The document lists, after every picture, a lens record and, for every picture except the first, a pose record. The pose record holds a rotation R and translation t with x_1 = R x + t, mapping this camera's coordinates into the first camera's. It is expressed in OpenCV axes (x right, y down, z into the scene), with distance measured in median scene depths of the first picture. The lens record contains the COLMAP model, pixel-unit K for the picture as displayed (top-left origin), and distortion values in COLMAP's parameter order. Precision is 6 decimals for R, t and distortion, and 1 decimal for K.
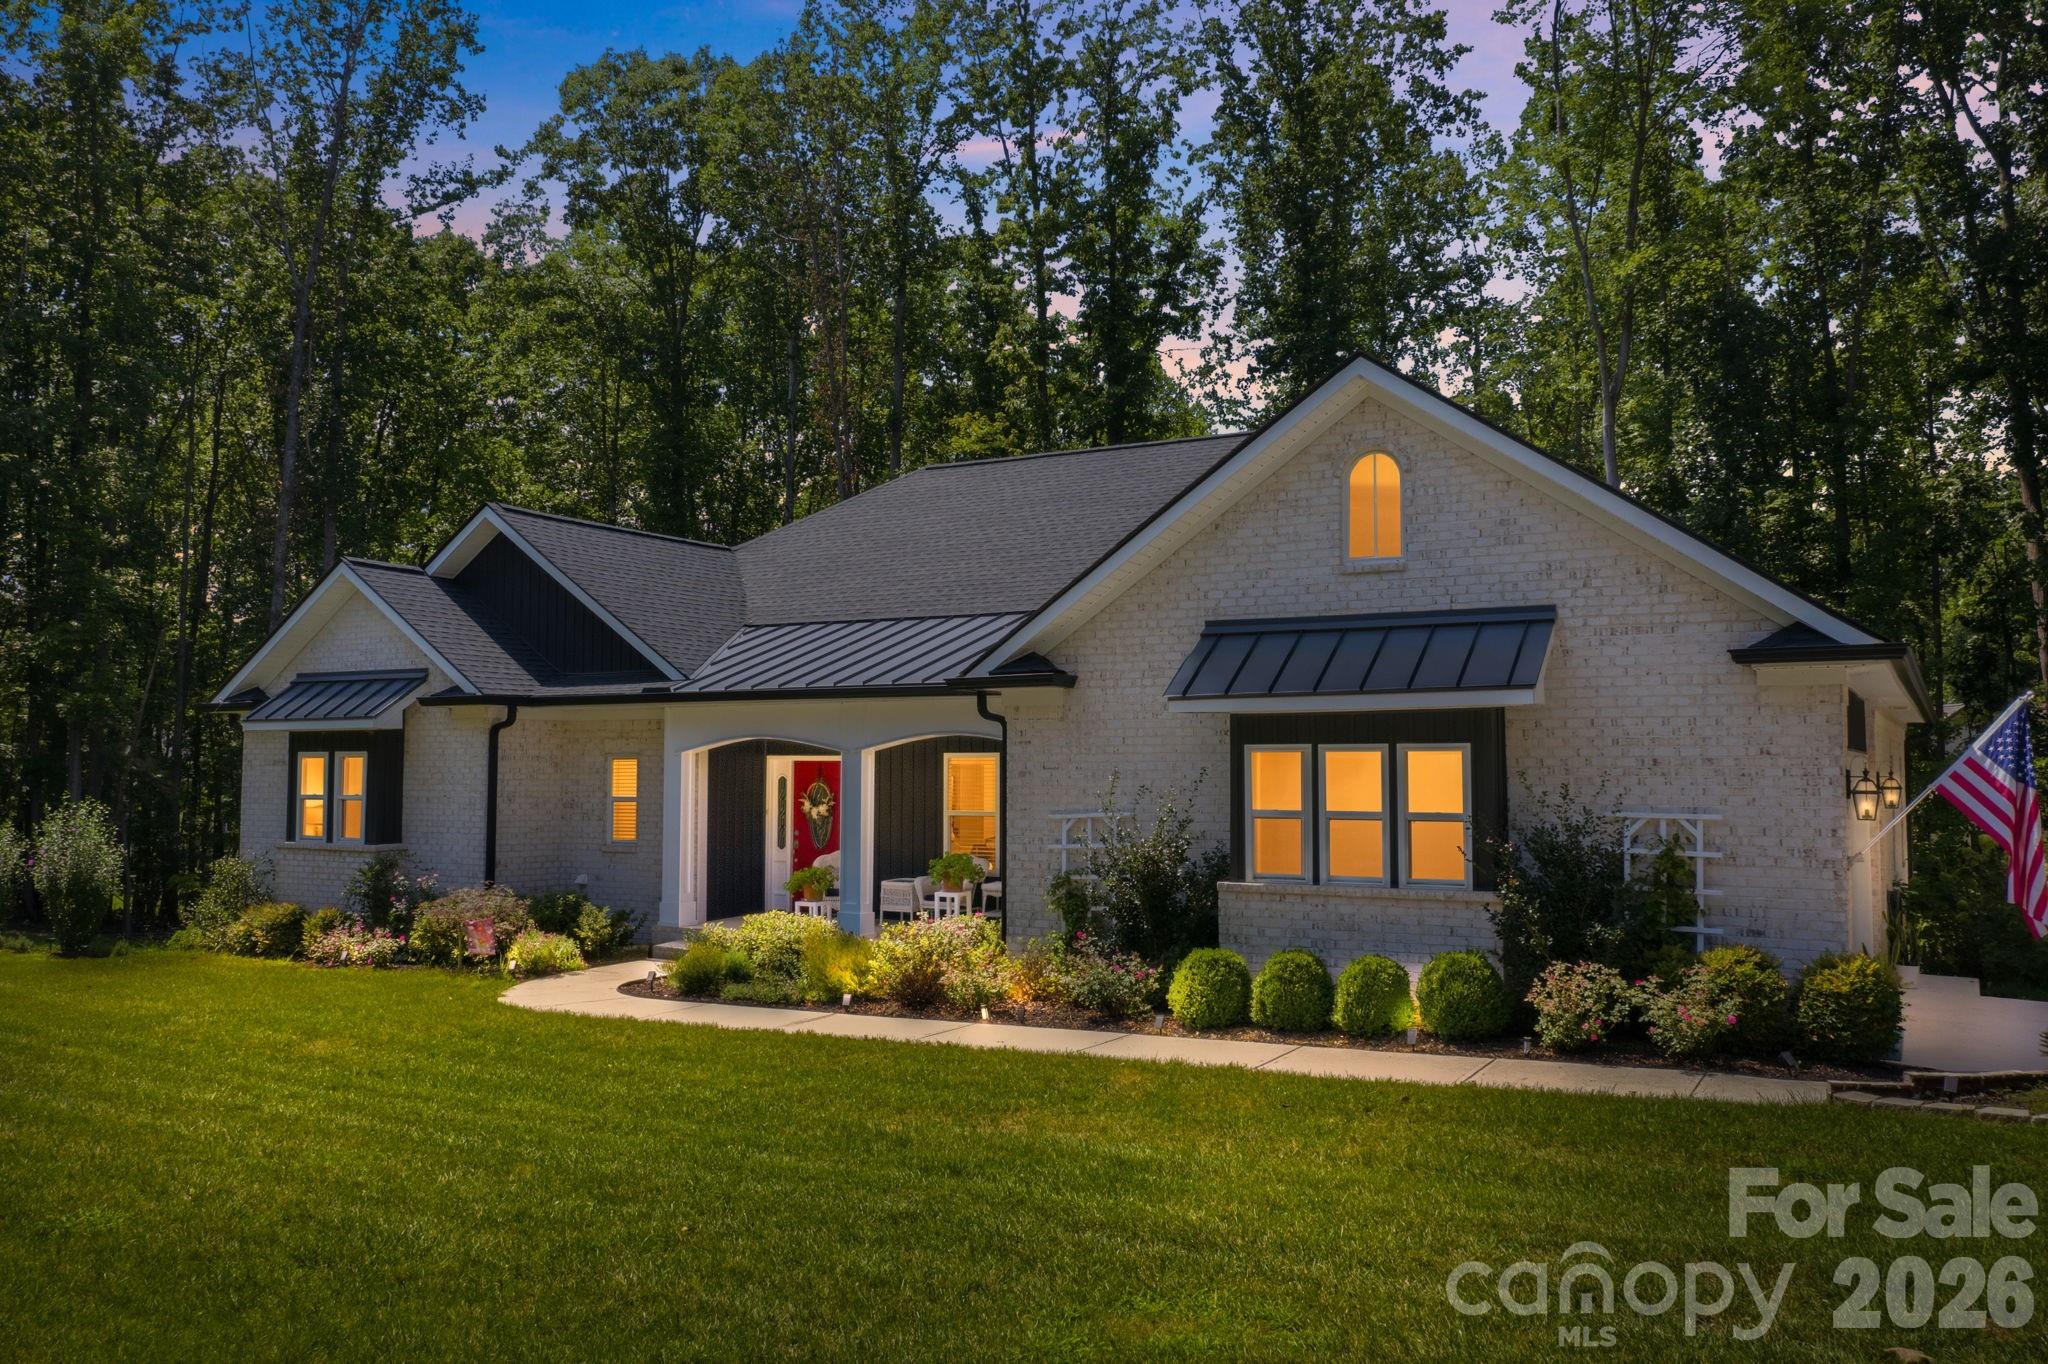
lens RADIAL K [[1604.3, 0, 1024.0], [0, 1604.3, 682.0], [0, 0, 1]] dist [-0.013011, -0.002858]
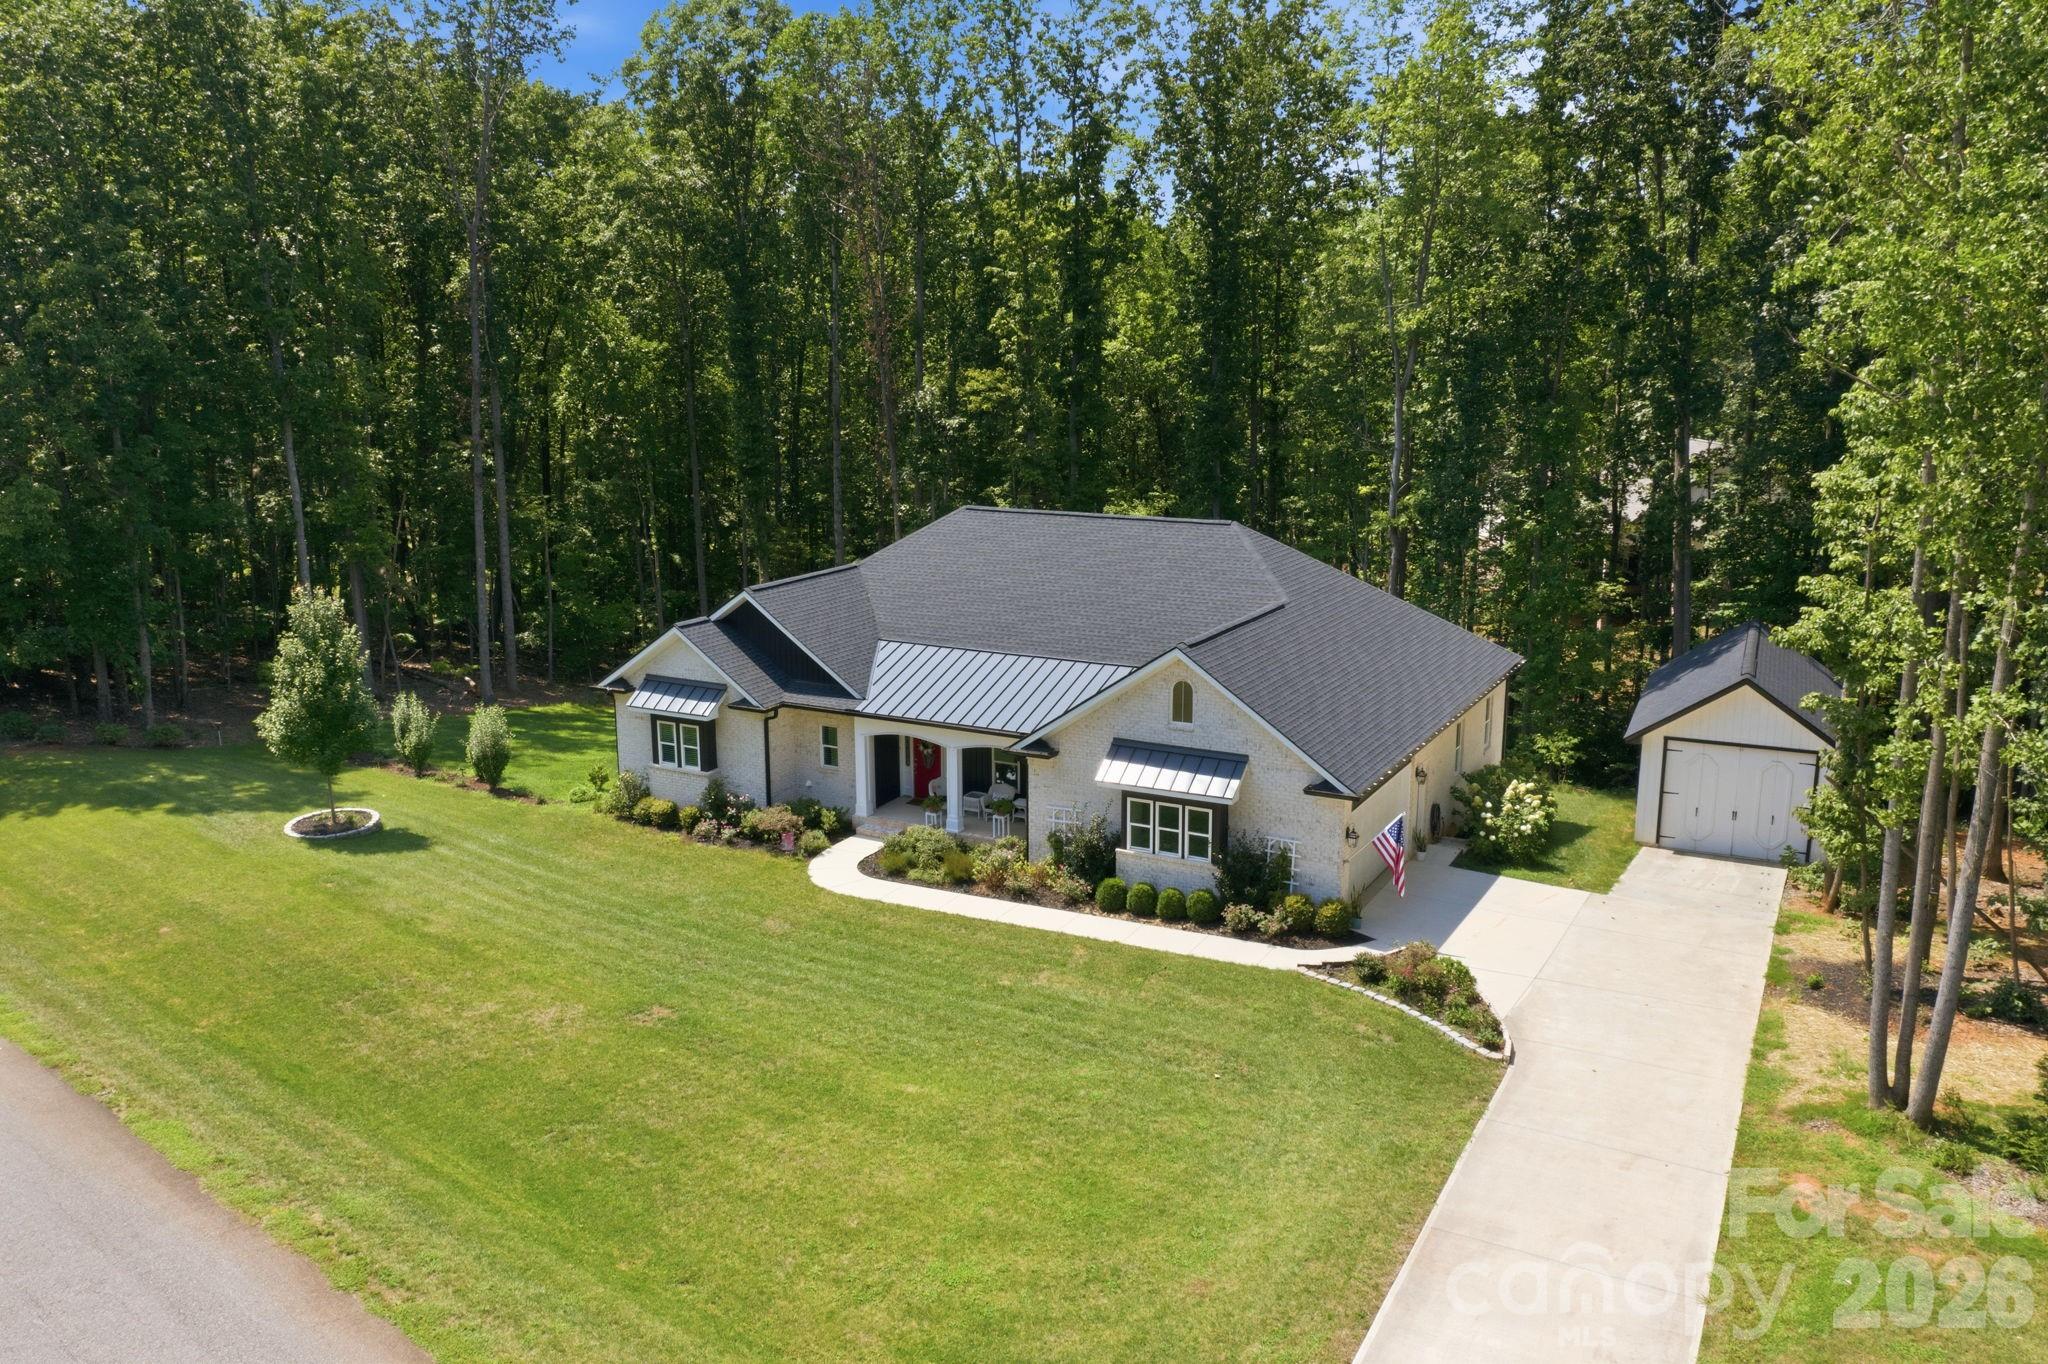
lens RADIAL K [[1623.0, 0, 1022.1], [0, 1623.0, 675.4], [0, 0, 1]] dist [-0.019985, 0.005489]
pose [[0.999770, -0.010678, 0.018611, -0.063641], [0.005283, 0.963182, 0.268798, -0.742075], [-0.020796, -0.268638, 0.963017, -1.235750]]
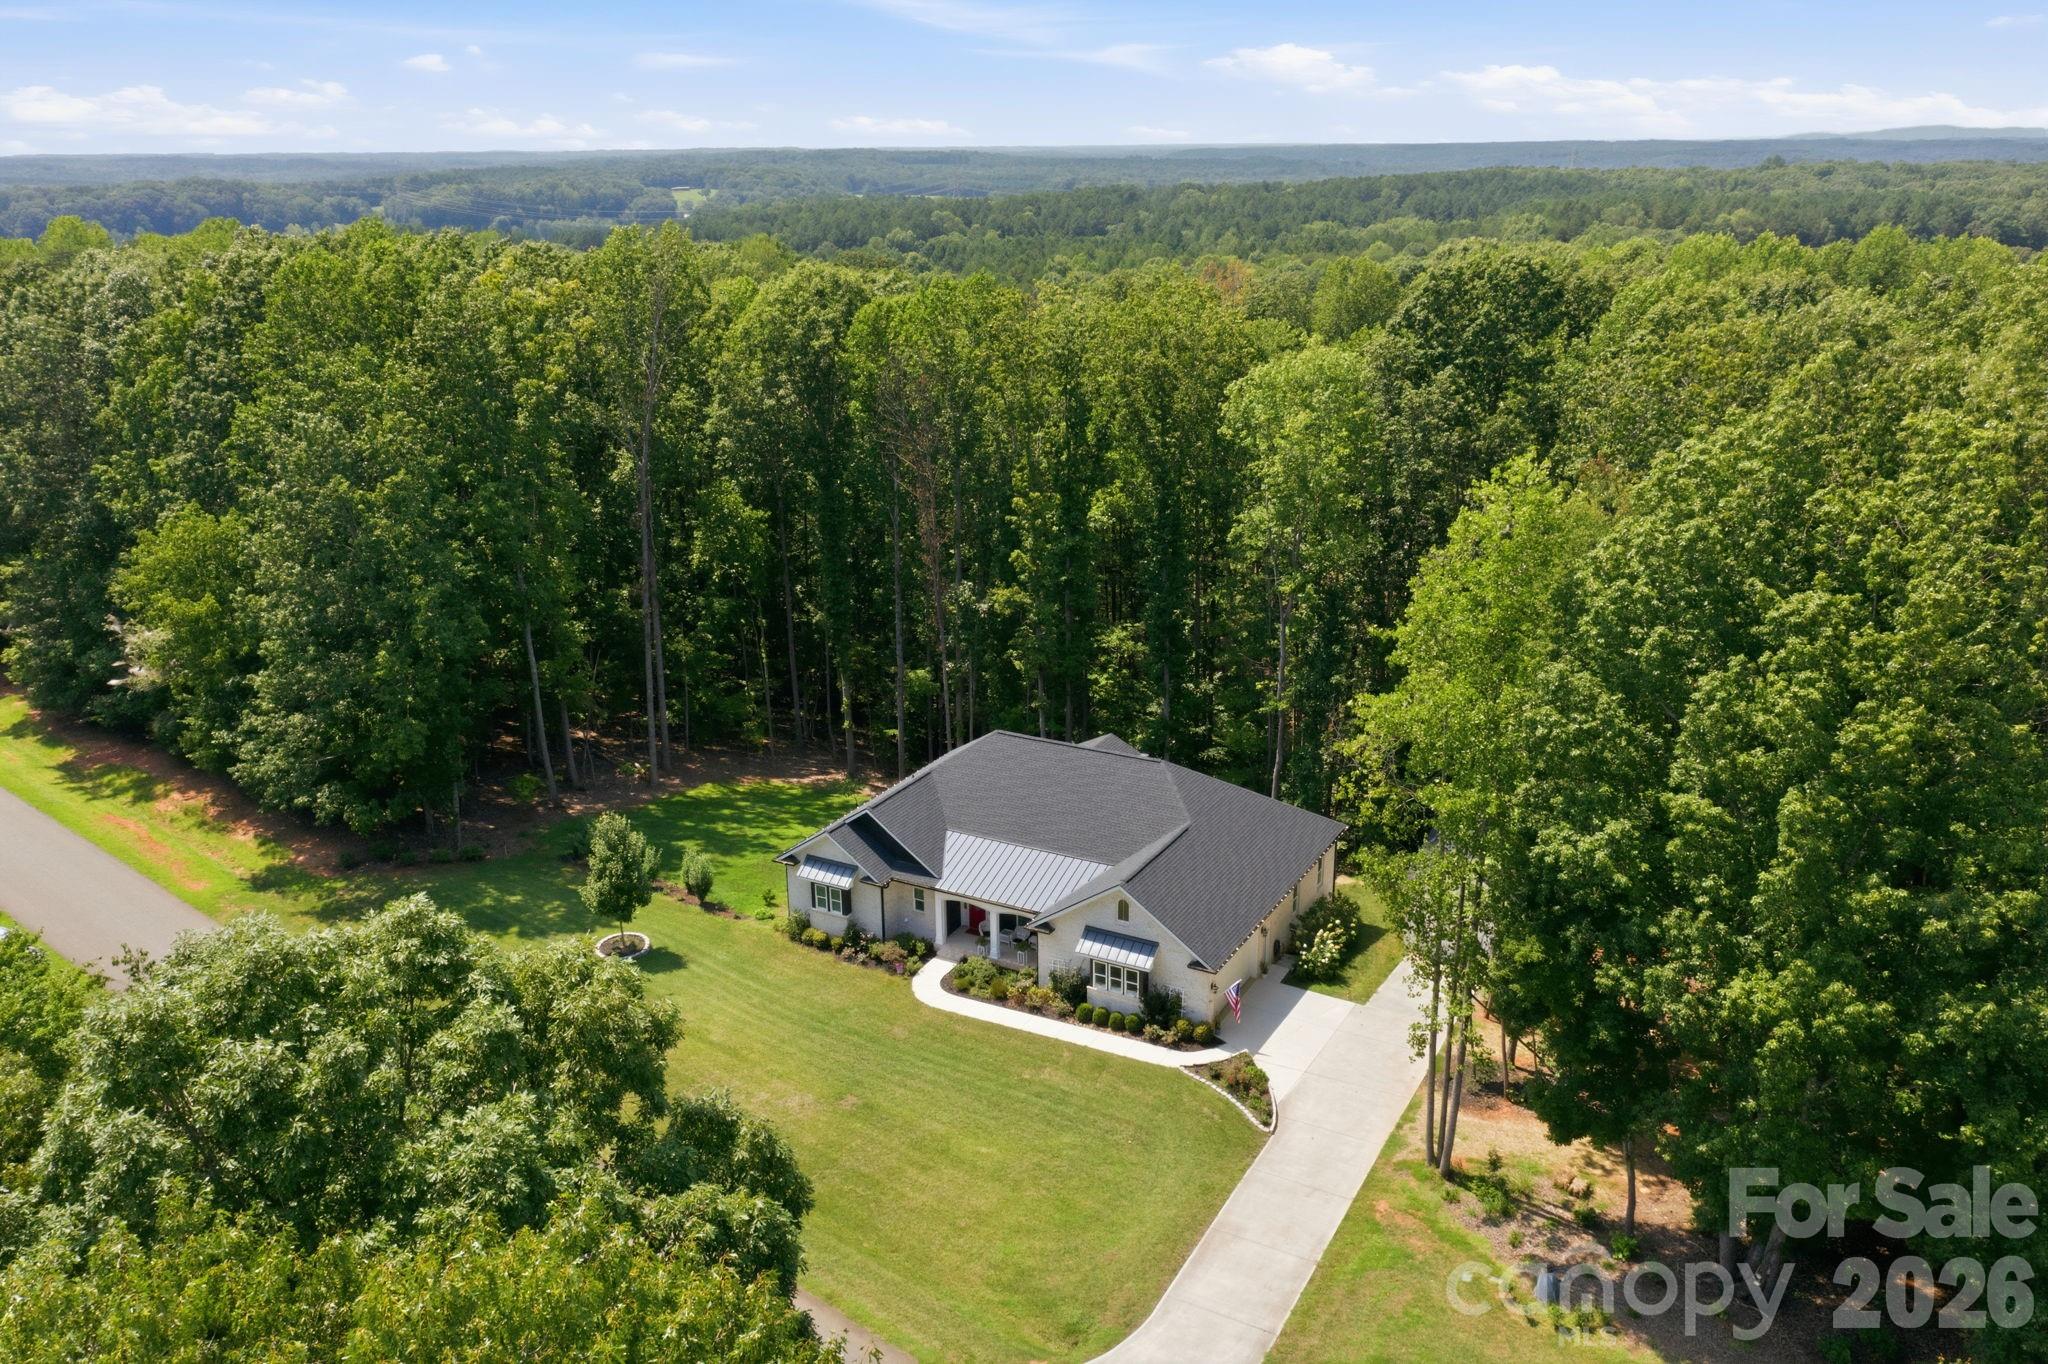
lens RADIAL K [[1623.0, 0, 1022.1], [0, 1623.0, 675.4], [0, 0, 1]] dist [-0.019985, 0.005489]
pose [[0.999772, -0.017141, 0.012771, -0.095118], [0.011328, 0.931535, 0.363475, -2.127462], [-0.018126, -0.363247, 0.931516, -2.648045]]
